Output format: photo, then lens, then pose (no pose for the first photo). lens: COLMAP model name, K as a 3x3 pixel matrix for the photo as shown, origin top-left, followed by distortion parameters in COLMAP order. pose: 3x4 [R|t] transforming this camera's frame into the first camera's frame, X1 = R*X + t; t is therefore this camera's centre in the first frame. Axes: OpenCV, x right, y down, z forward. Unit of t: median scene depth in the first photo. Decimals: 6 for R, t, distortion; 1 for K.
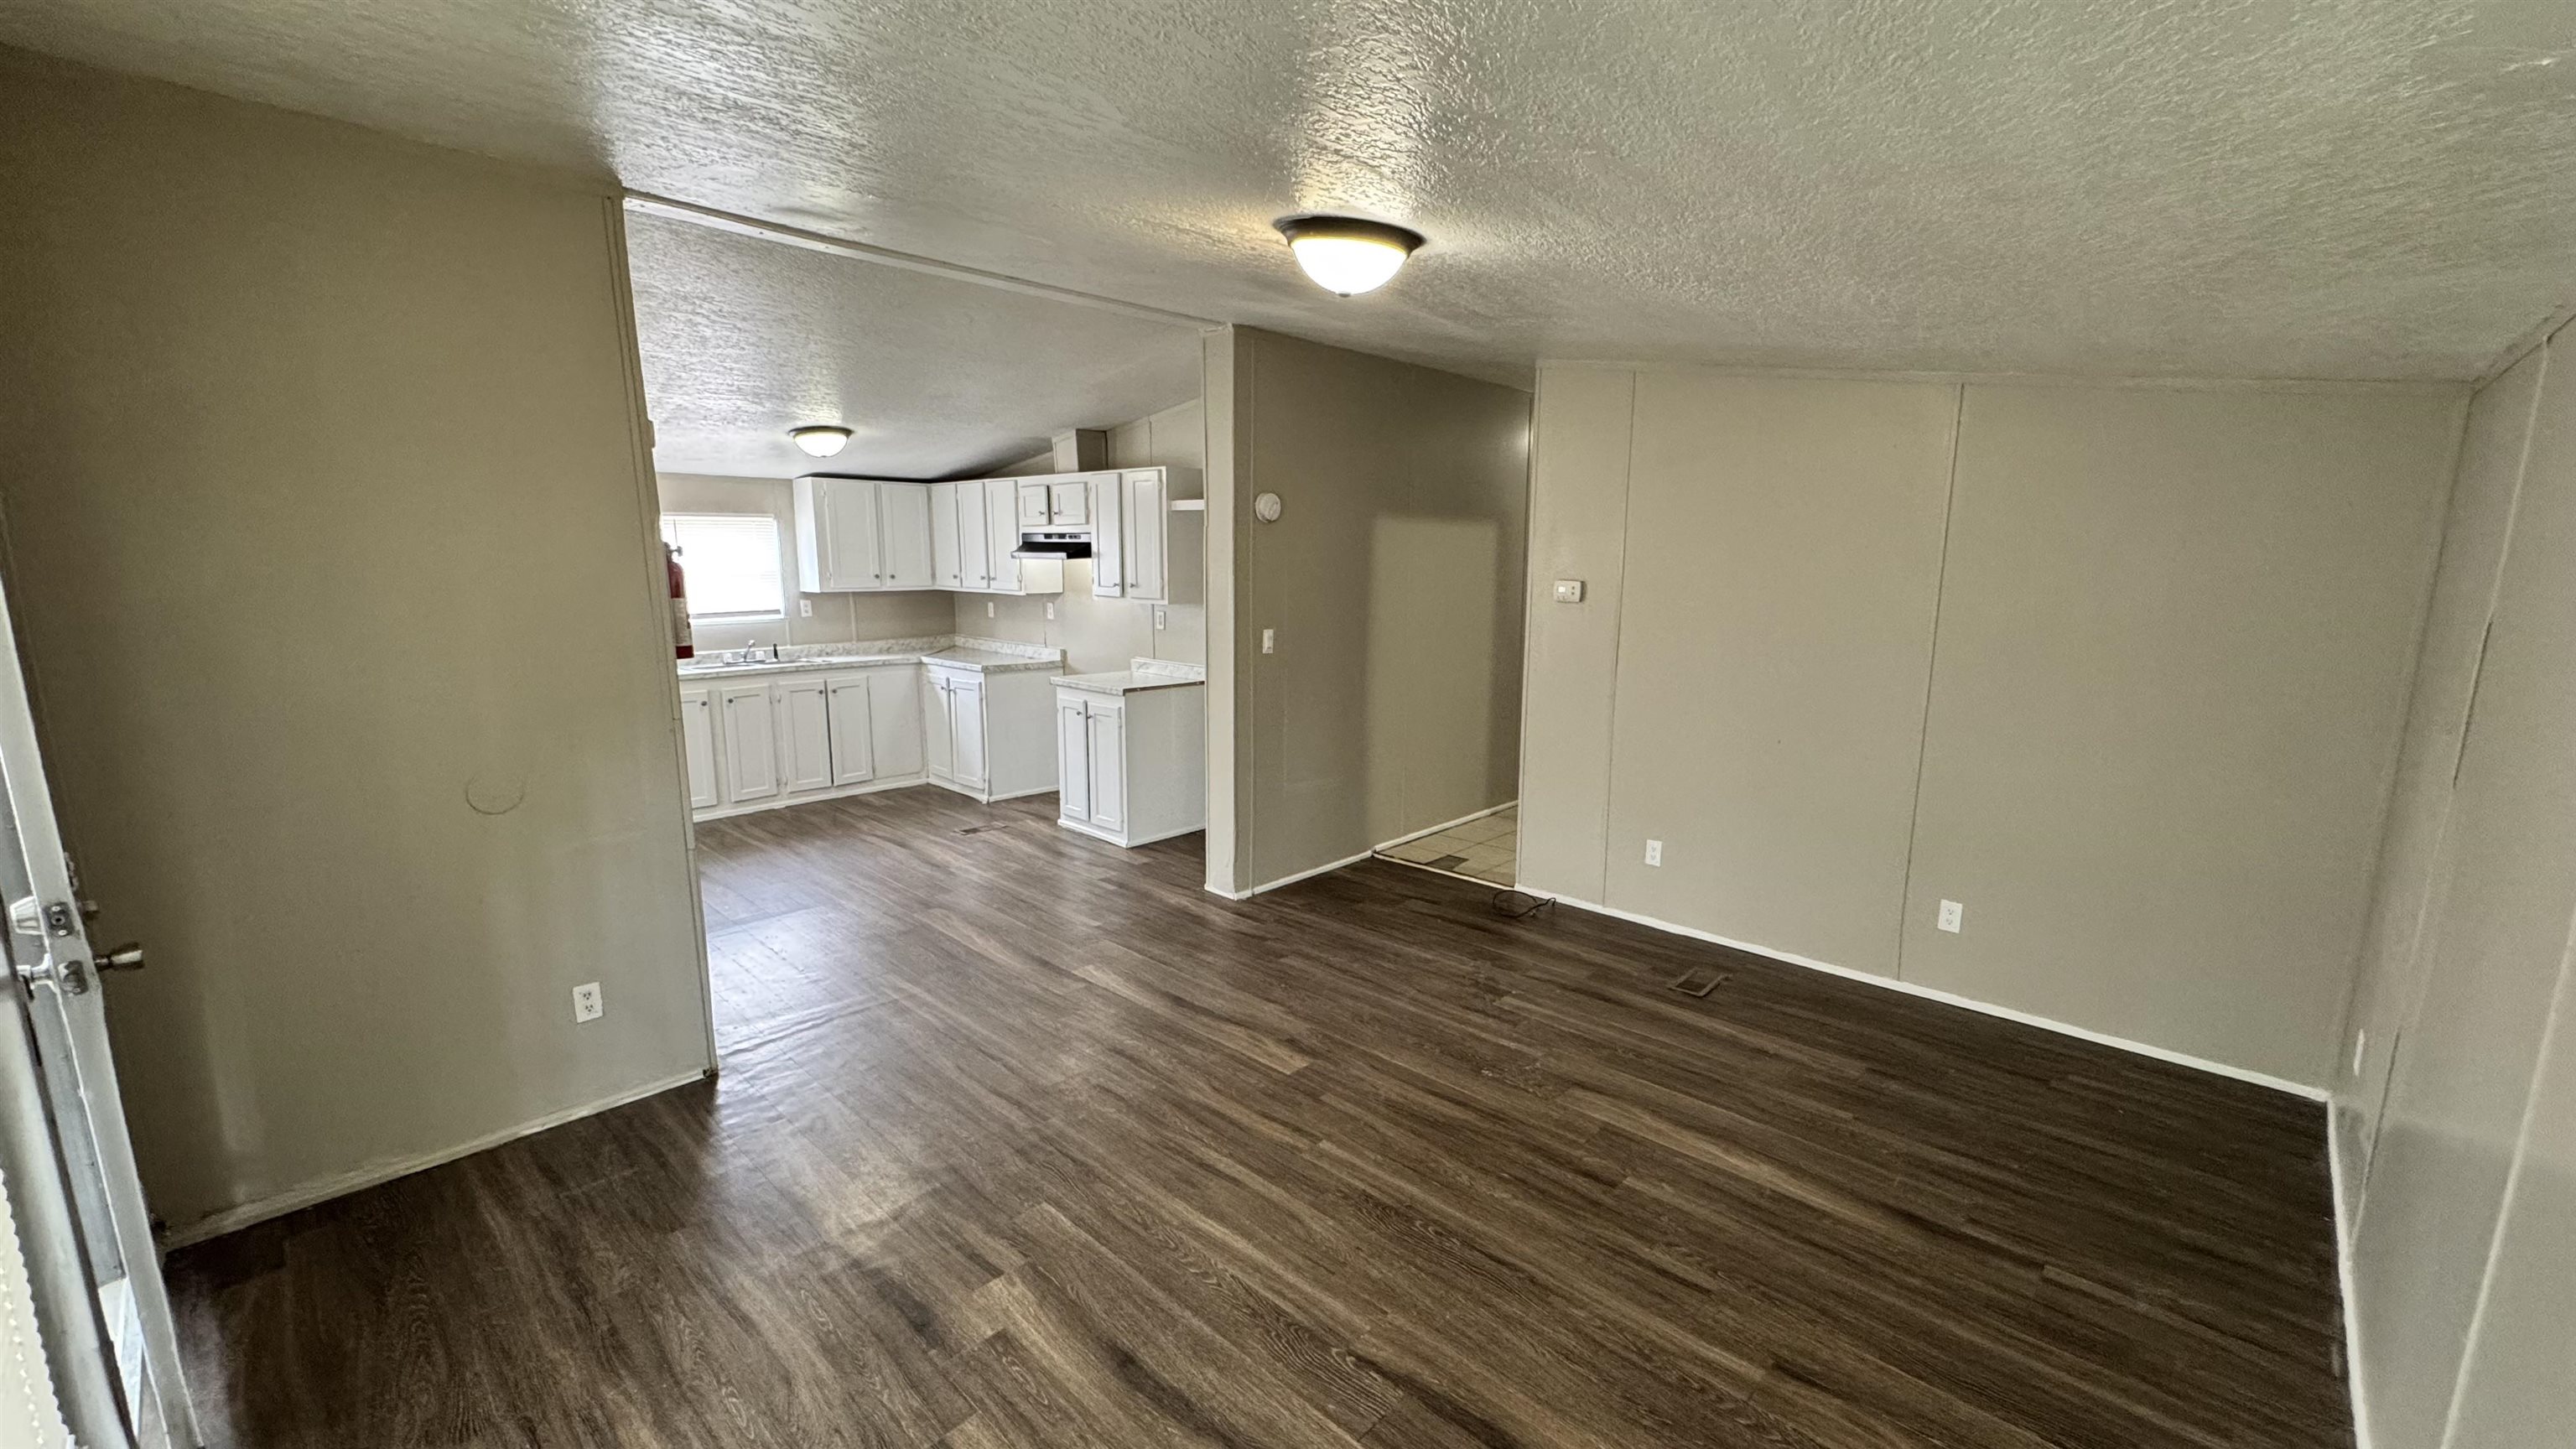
lens RADIAL K [[1029.5, 0, 1286.8], [0, 1029.5, 732.9], [0, 0, 1]] dist [-0.002717, -0.000113]
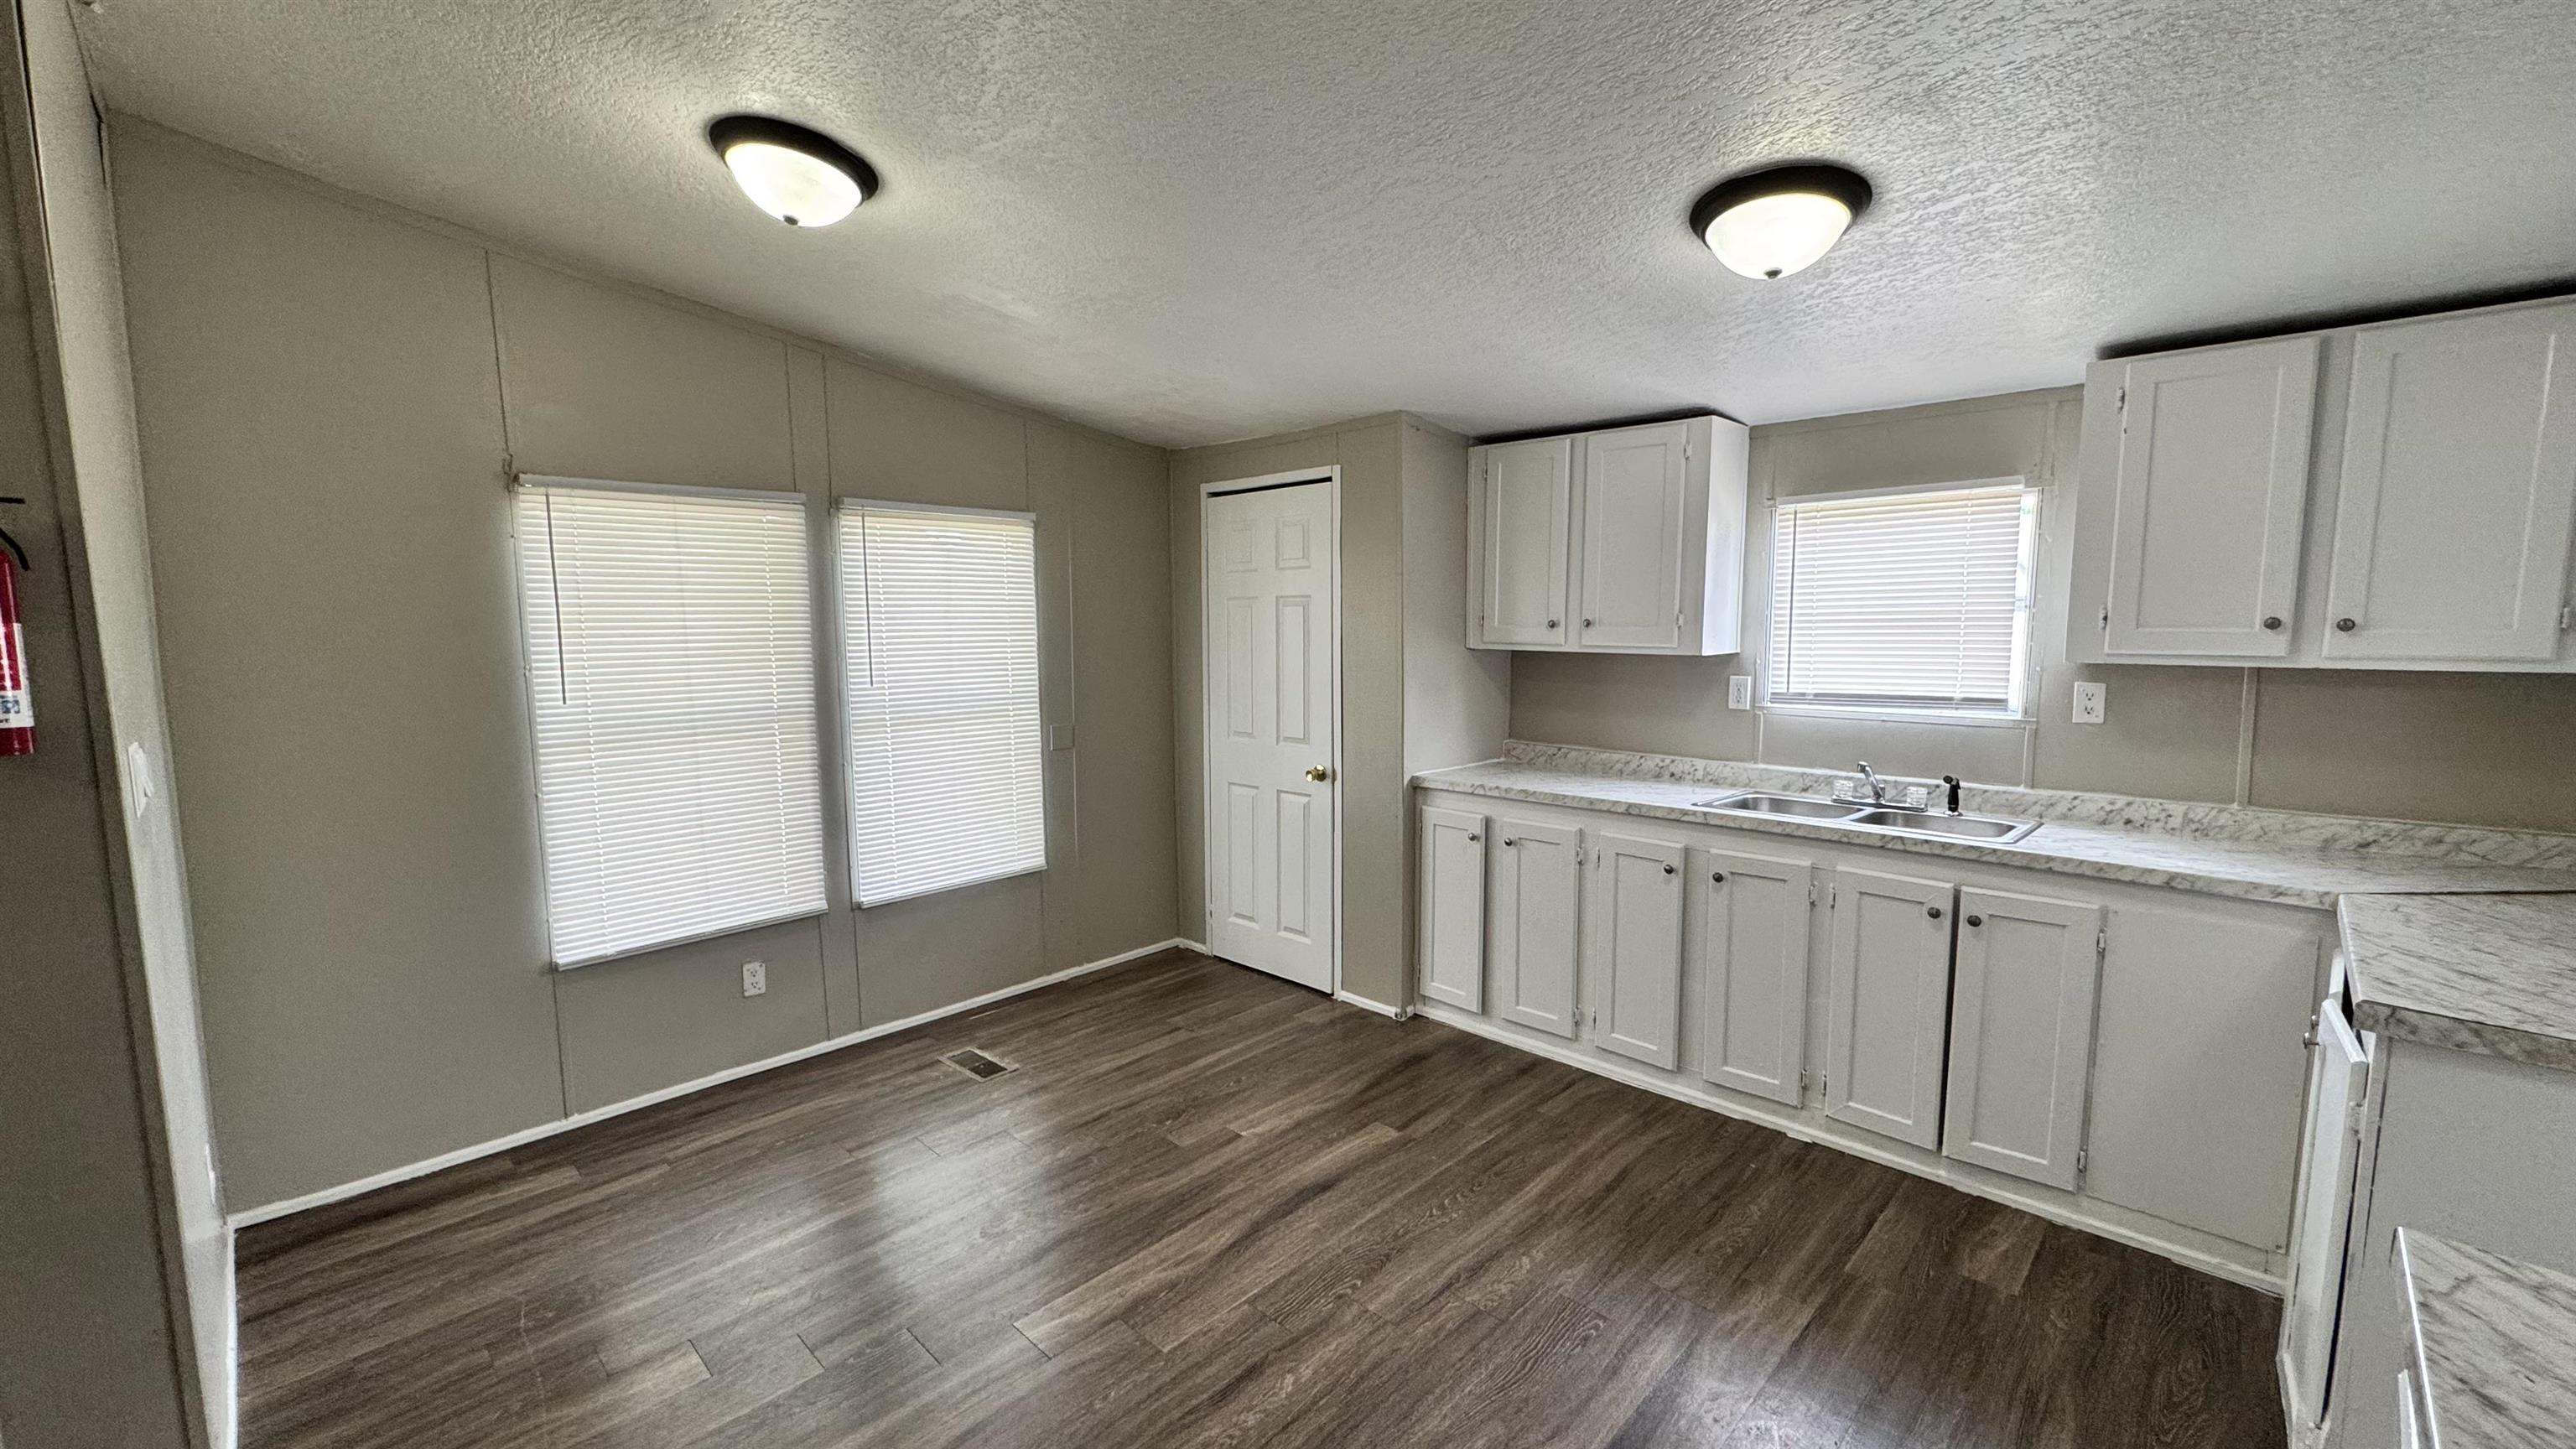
lens RADIAL K [[1029.5, 0, 1286.8], [0, 1029.5, 732.9], [0, 0, 1]] dist [-0.002717, -0.000113]
pose [[-0.009689, 0.110895, -0.993785, -0.085770], [-0.165243, 0.979990, 0.110967, -0.136251], [0.986205, 0.165291, 0.008830, 0.920257]]
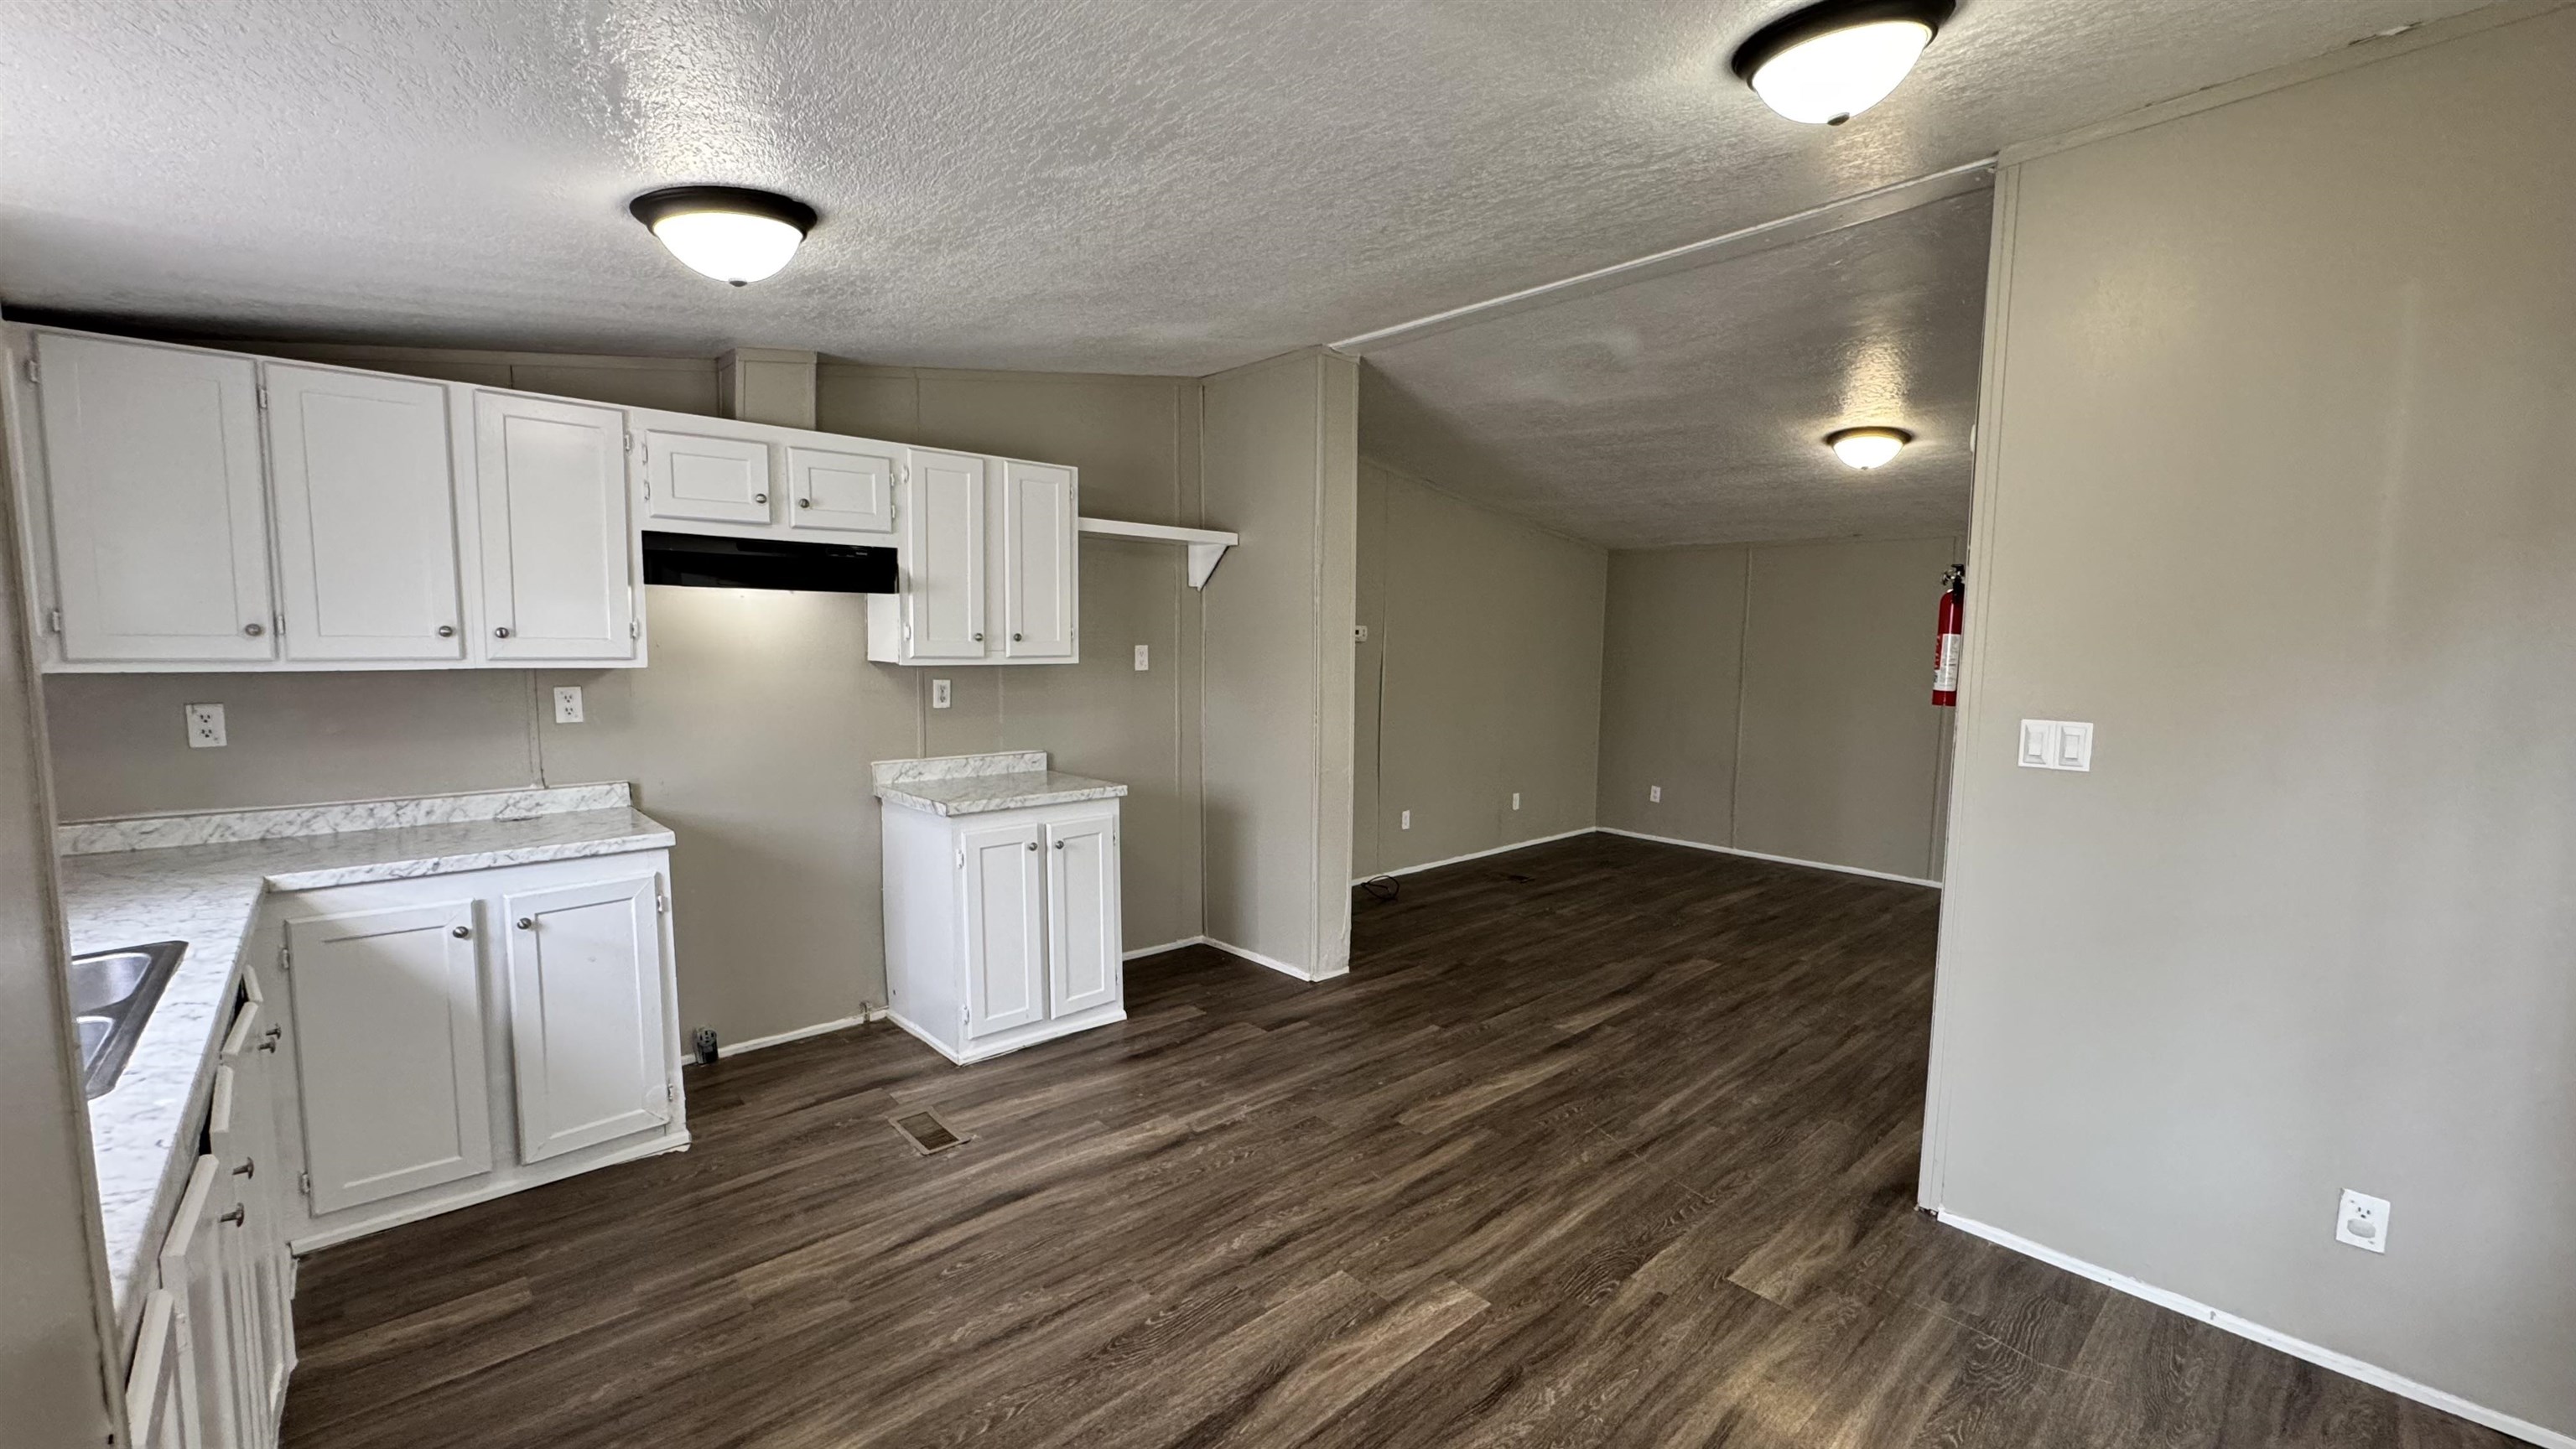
lens RADIAL K [[1029.5, 0, 1286.8], [0, 1029.5, 732.9], [0, 0, 1]] dist [-0.002717, -0.000113]
pose [[0.067399, -0.103002, 0.992395, -0.865098], [0.160980, 0.982747, 0.091067, -0.128184], [-0.984654, 0.153618, 0.082817, 0.867296]]
